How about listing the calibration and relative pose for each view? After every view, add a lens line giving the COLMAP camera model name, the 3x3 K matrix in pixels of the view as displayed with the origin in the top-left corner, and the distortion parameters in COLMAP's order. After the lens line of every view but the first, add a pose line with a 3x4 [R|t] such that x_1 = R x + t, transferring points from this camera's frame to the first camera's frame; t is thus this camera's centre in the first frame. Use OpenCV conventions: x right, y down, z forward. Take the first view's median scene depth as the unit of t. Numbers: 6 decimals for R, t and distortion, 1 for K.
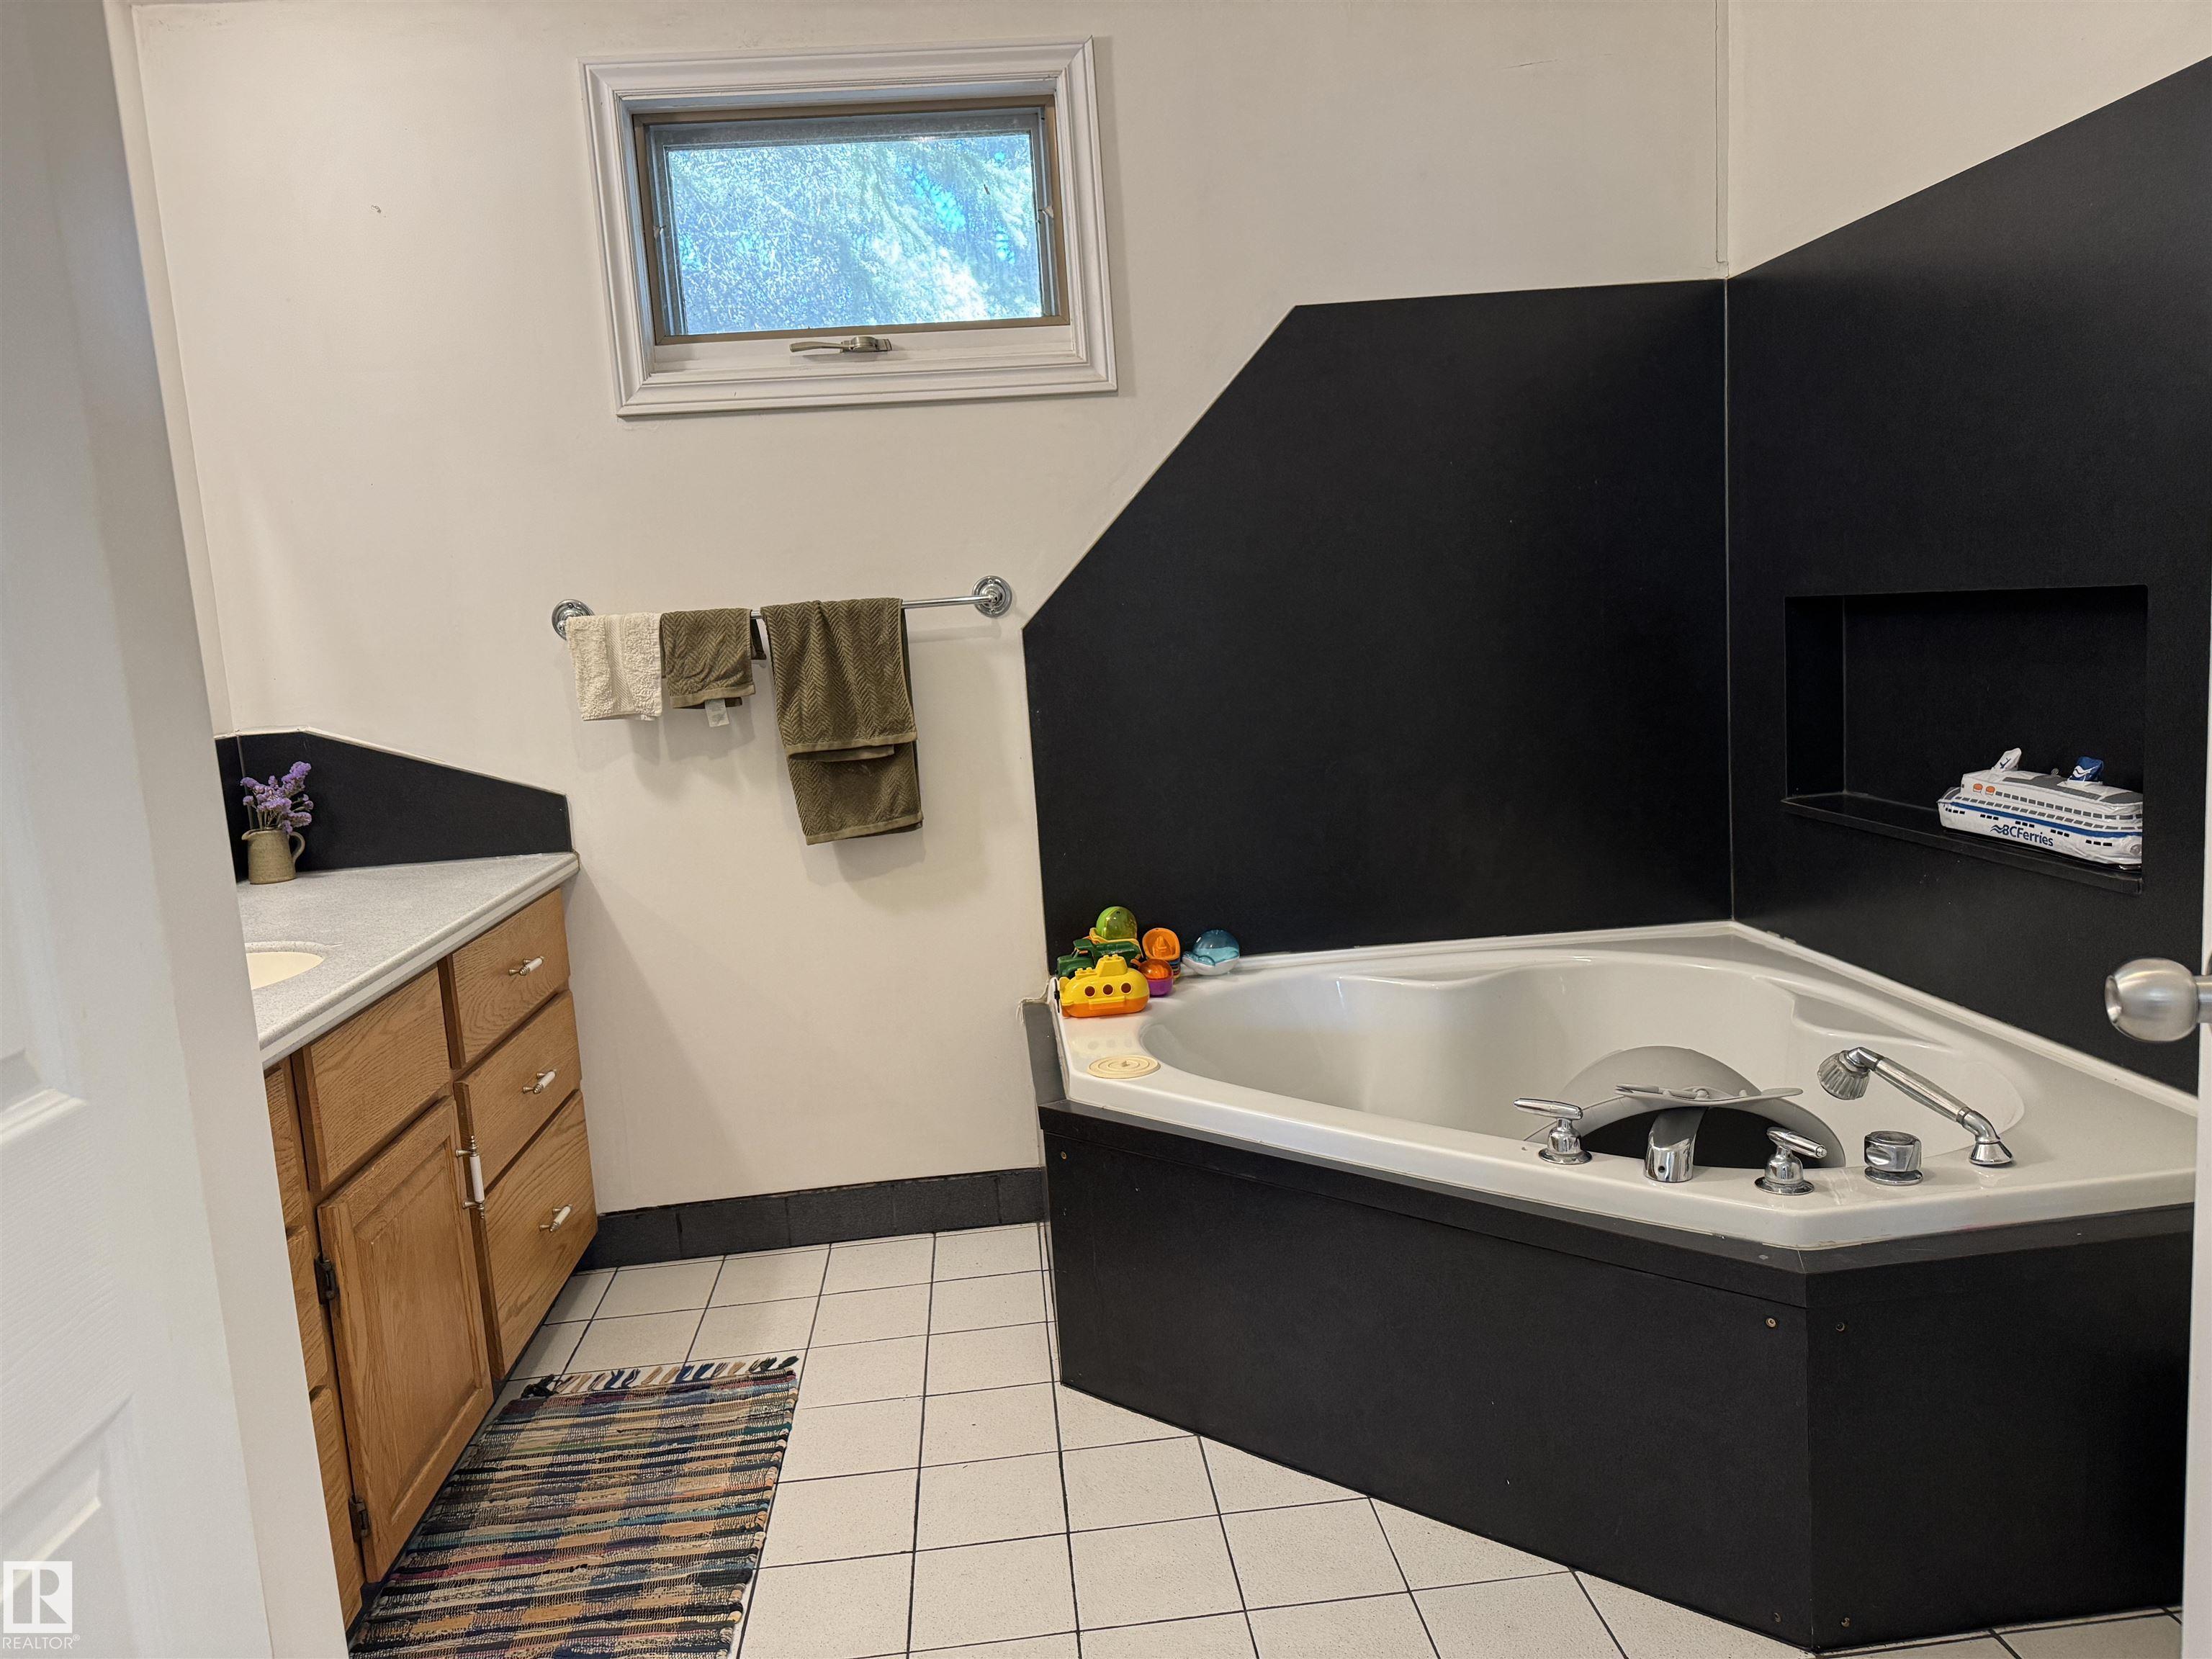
lens RADIAL K [[1530.5, 0, 1113.9], [0, 1530.5, 846.0], [0, 0, 1]] dist [0.037351, -0.049550]
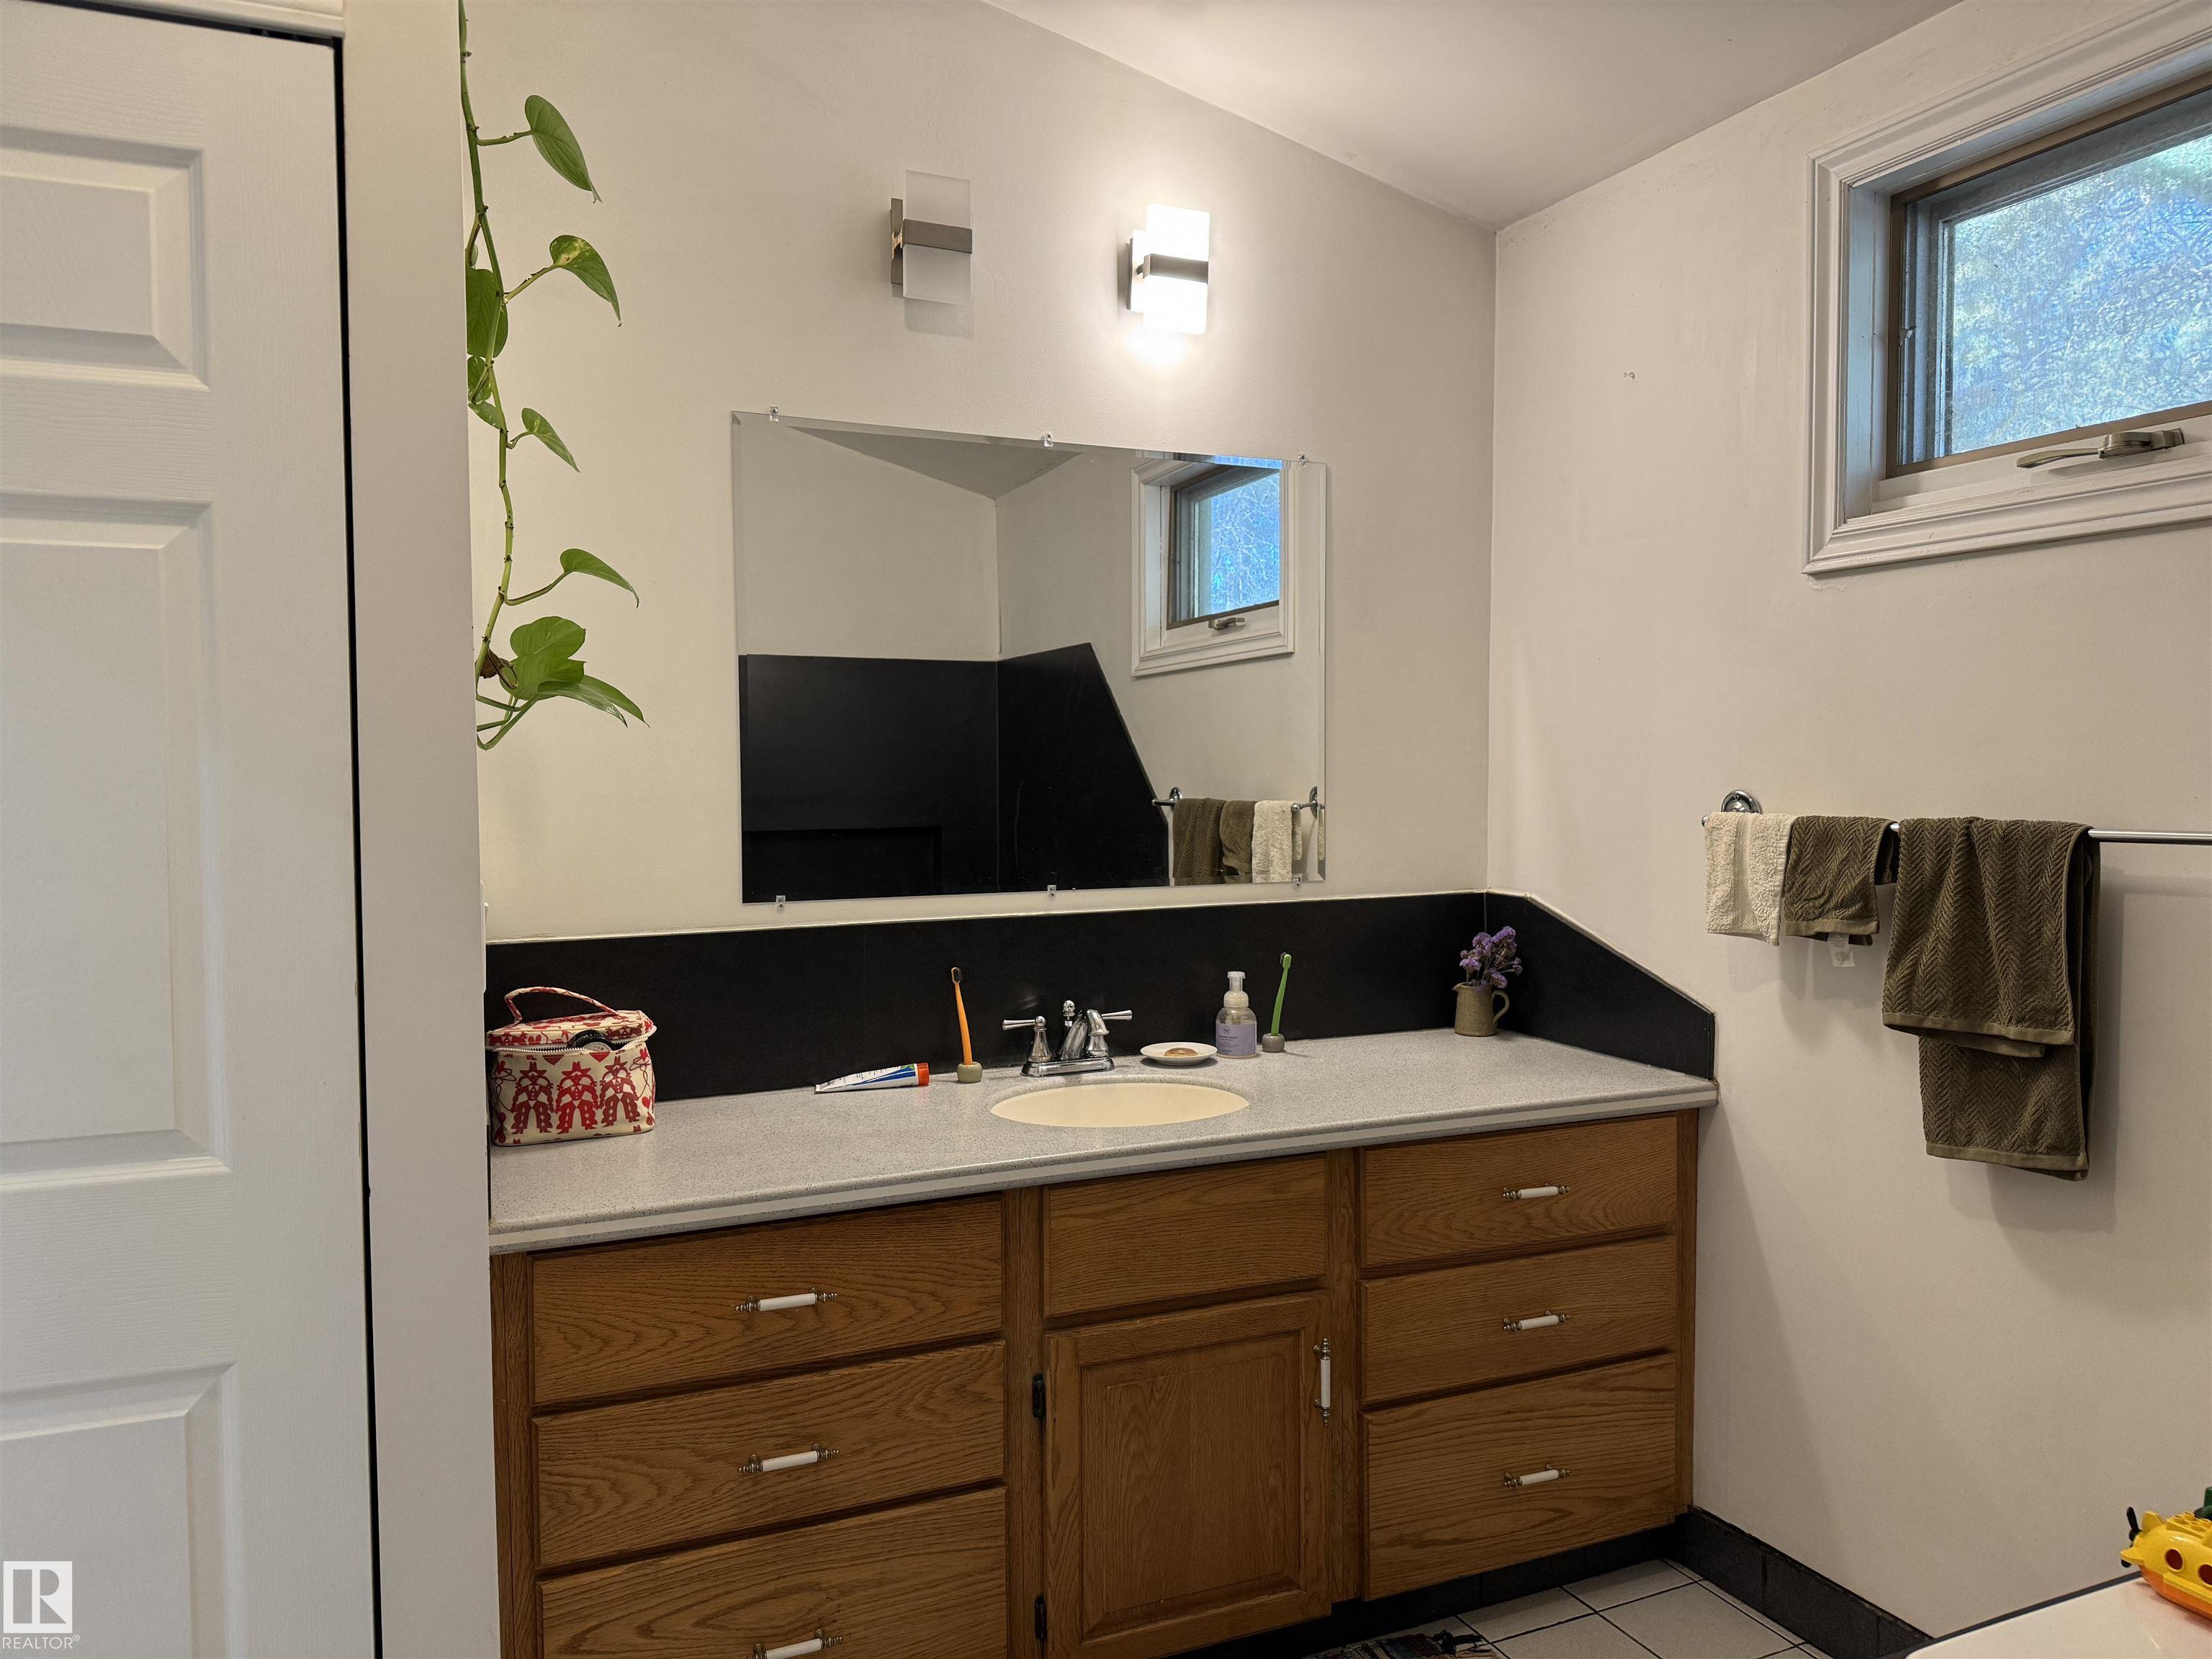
lens RADIAL K [[1530.5, 0, 1113.2], [0, 1530.5, 824.8], [0, 0, 1]] dist [0.037351, -0.049550]
pose [[0.319248, 0.097015, -0.942692, 0.345839], [-0.160726, 0.985878, 0.047029, -0.126875], [0.933942, 0.136501, 0.330332, 0.400979]]
